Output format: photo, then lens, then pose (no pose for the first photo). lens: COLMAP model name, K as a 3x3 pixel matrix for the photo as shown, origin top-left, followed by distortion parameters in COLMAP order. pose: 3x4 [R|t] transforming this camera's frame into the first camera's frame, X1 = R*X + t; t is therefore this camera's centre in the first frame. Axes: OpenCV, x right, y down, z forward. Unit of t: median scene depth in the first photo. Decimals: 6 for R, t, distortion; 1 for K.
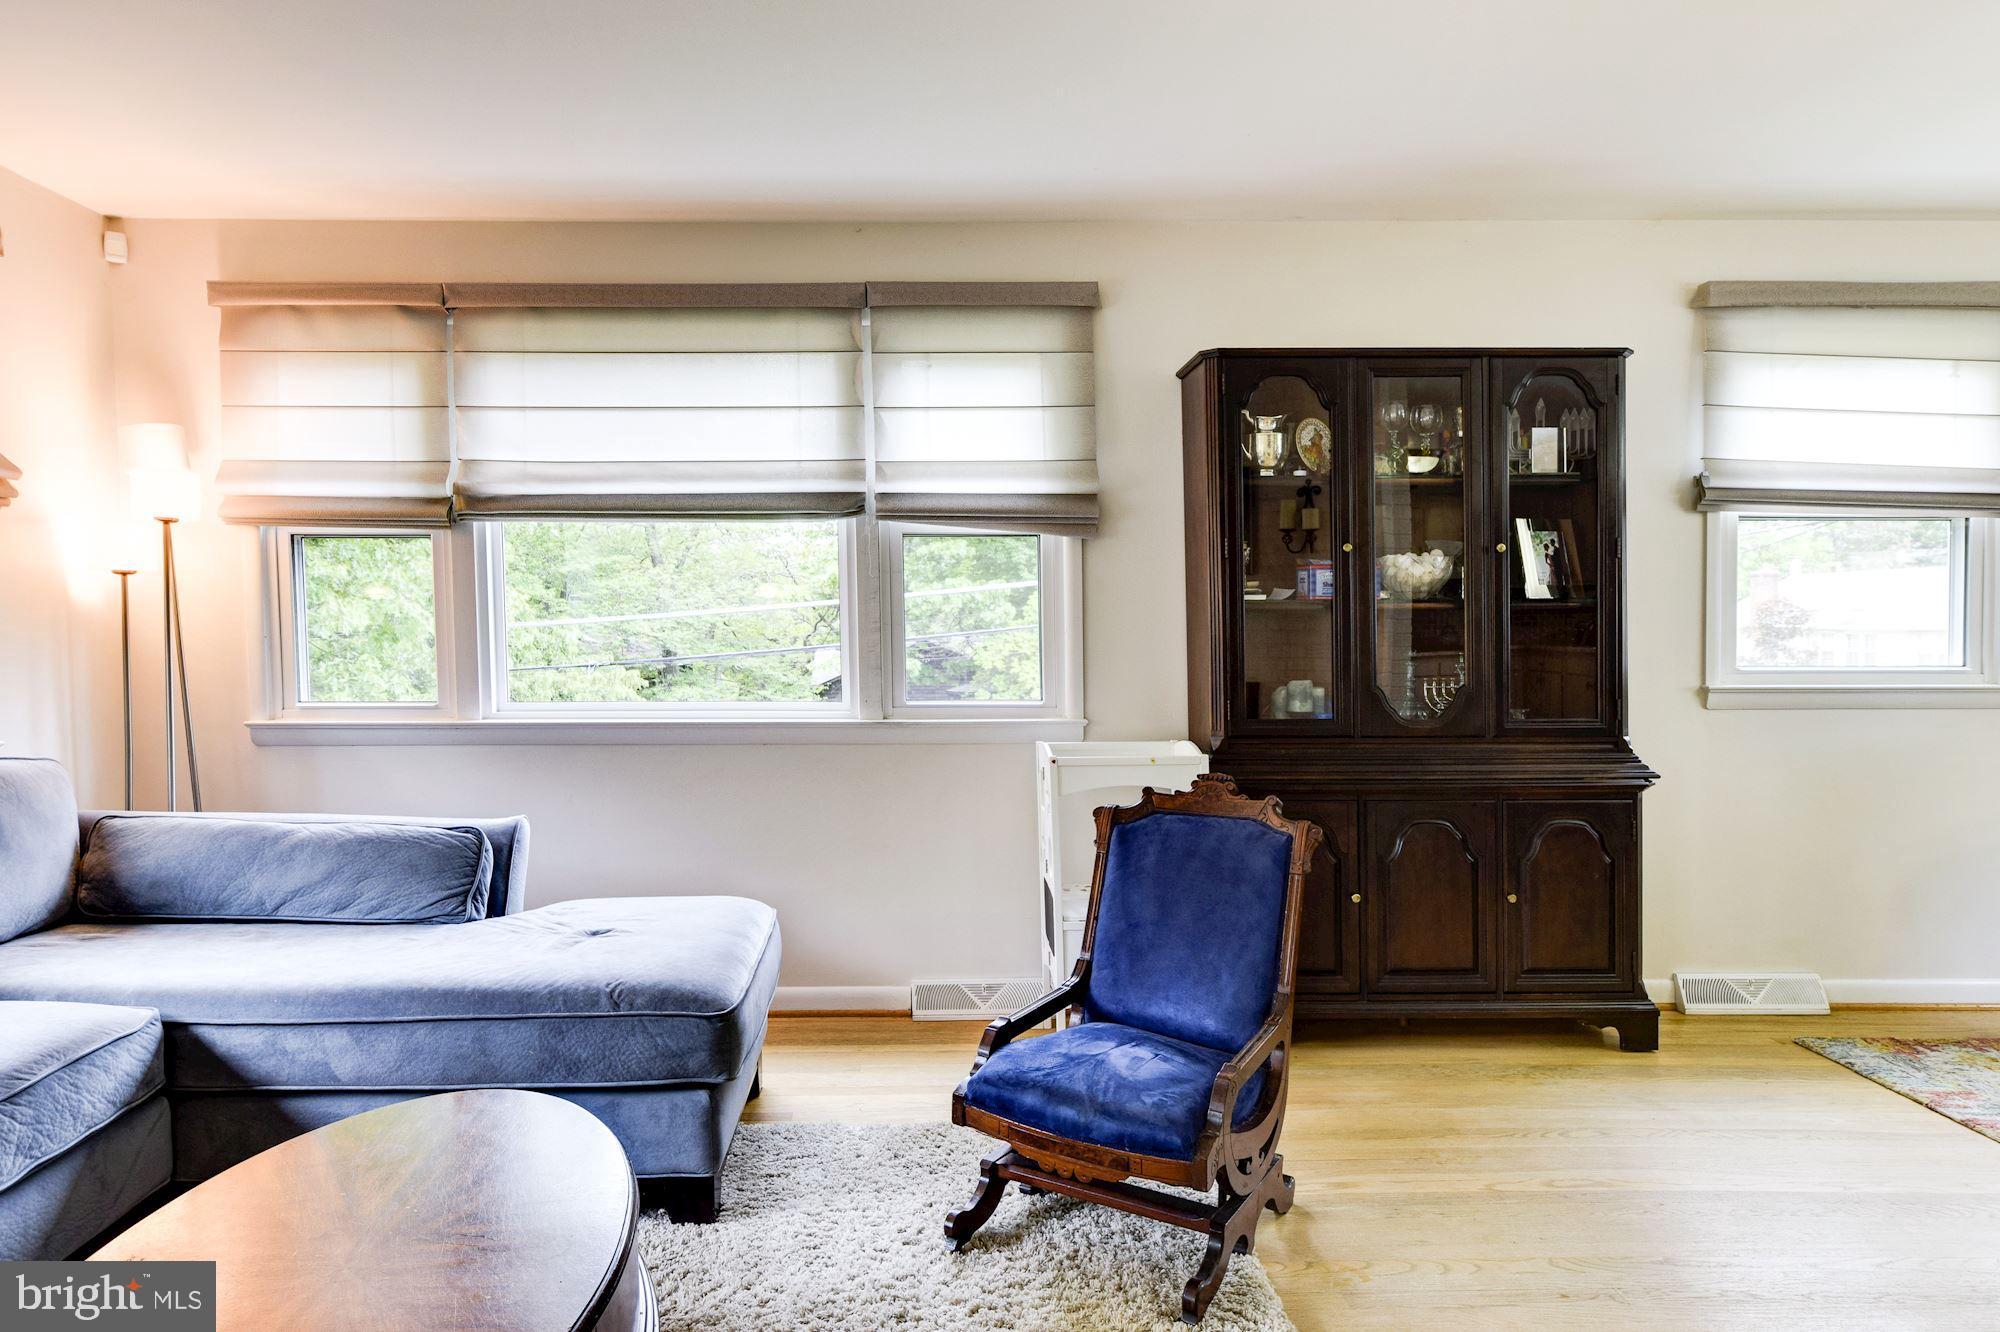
lens RADIAL K [[1268.9, 0, 1000.0], [0, 1268.9, 666.0], [0, 0, 1]] dist [-0.003815, 0.002059]
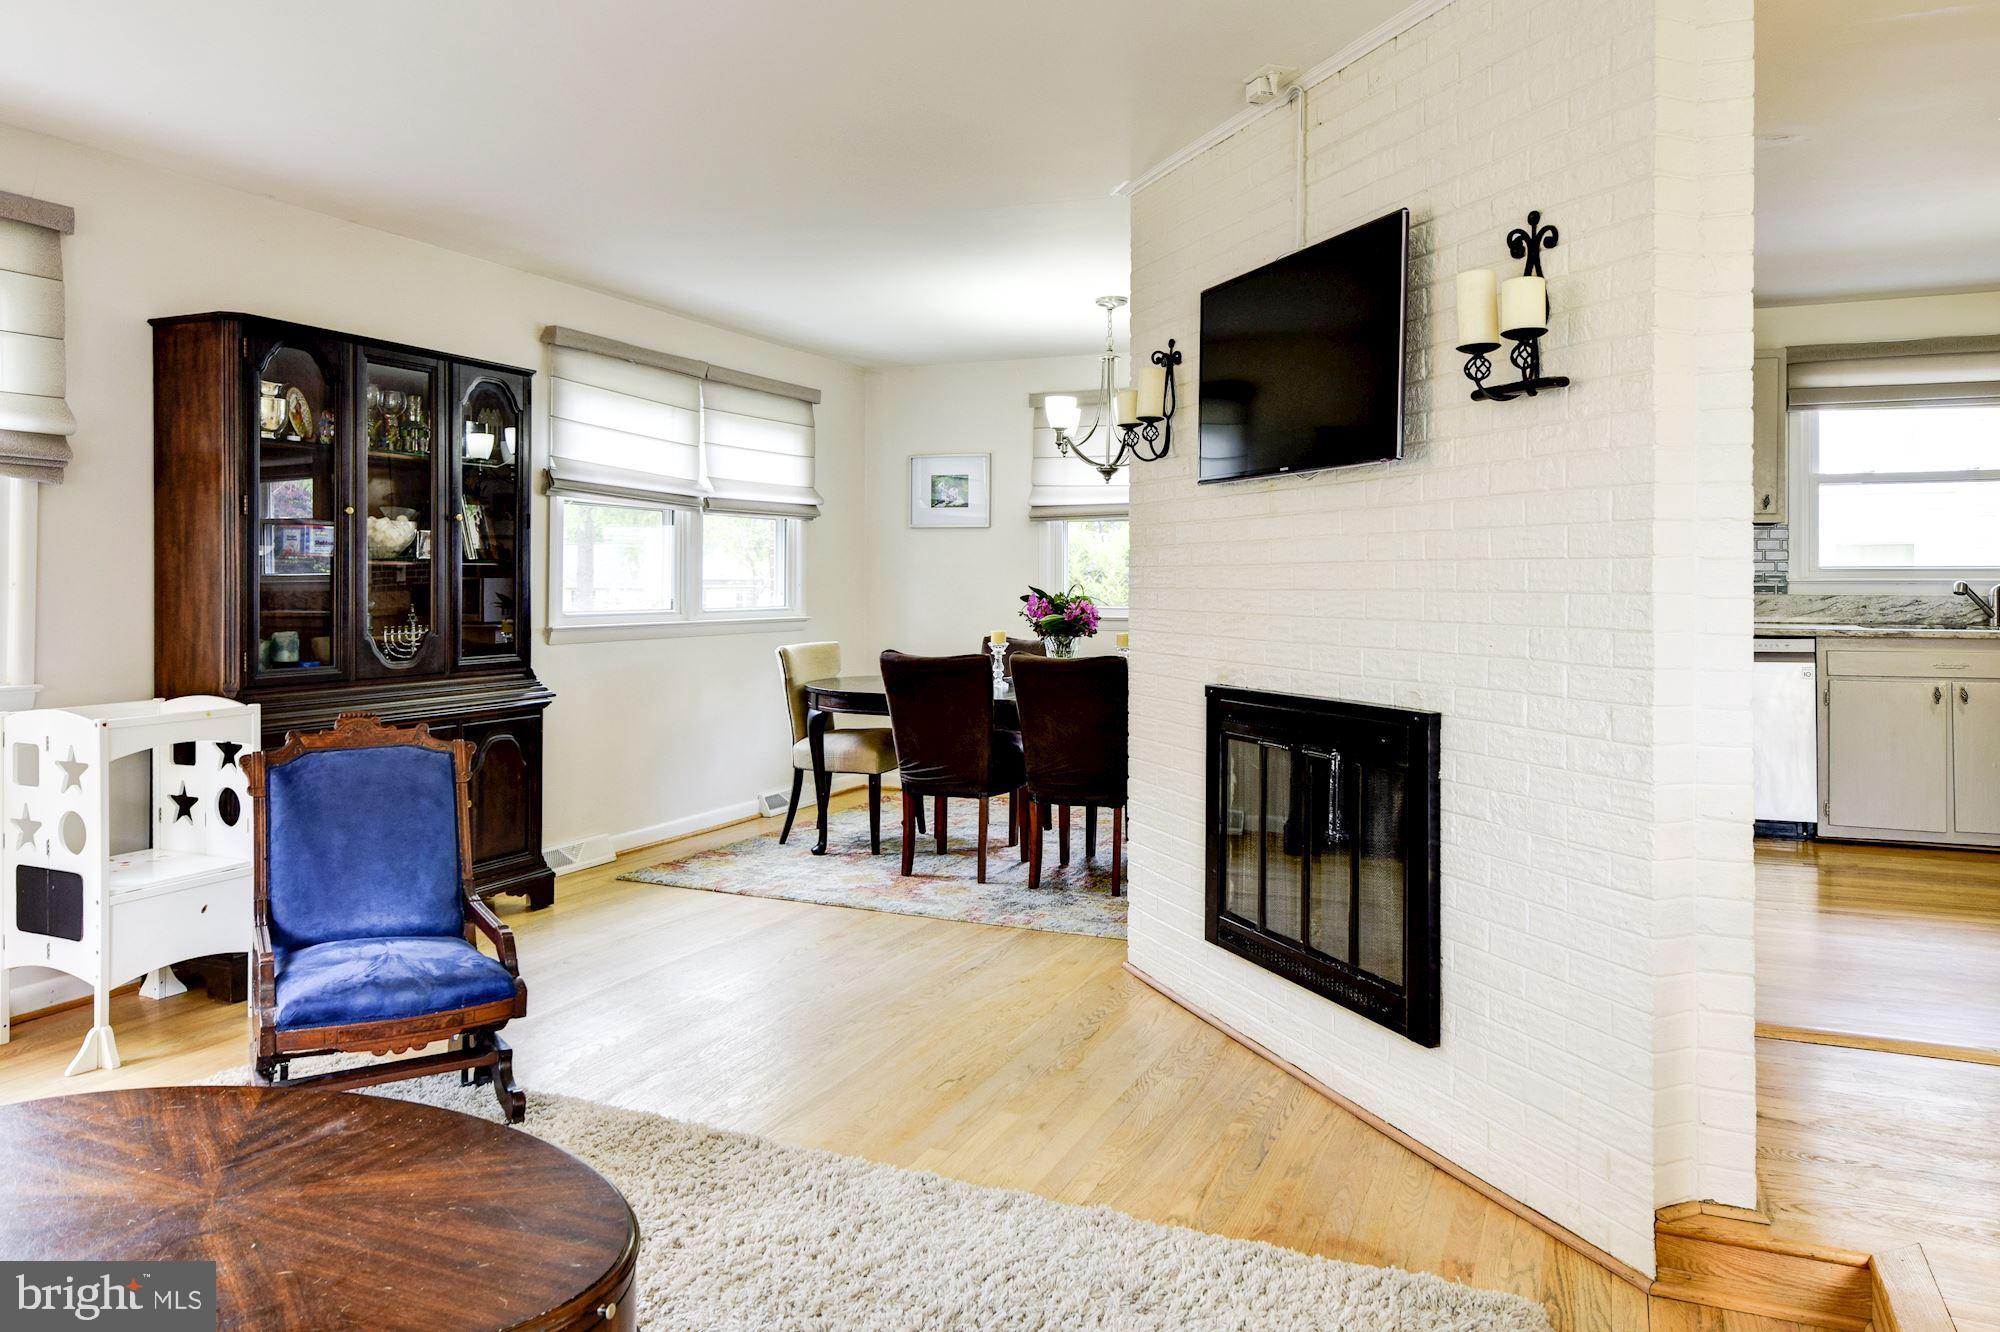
lens RADIAL K [[1299.7, 0, 999.2], [0, 1299.7, 586.6], [0, 0, 1]] dist [0.003688, 0.001171]
pose [[0.433860, 0.000625, 0.900980, -0.500694], [0.025374, 0.999595, -0.012912, 0.003006], [-0.900623, 0.028464, 0.433669, -0.012829]]
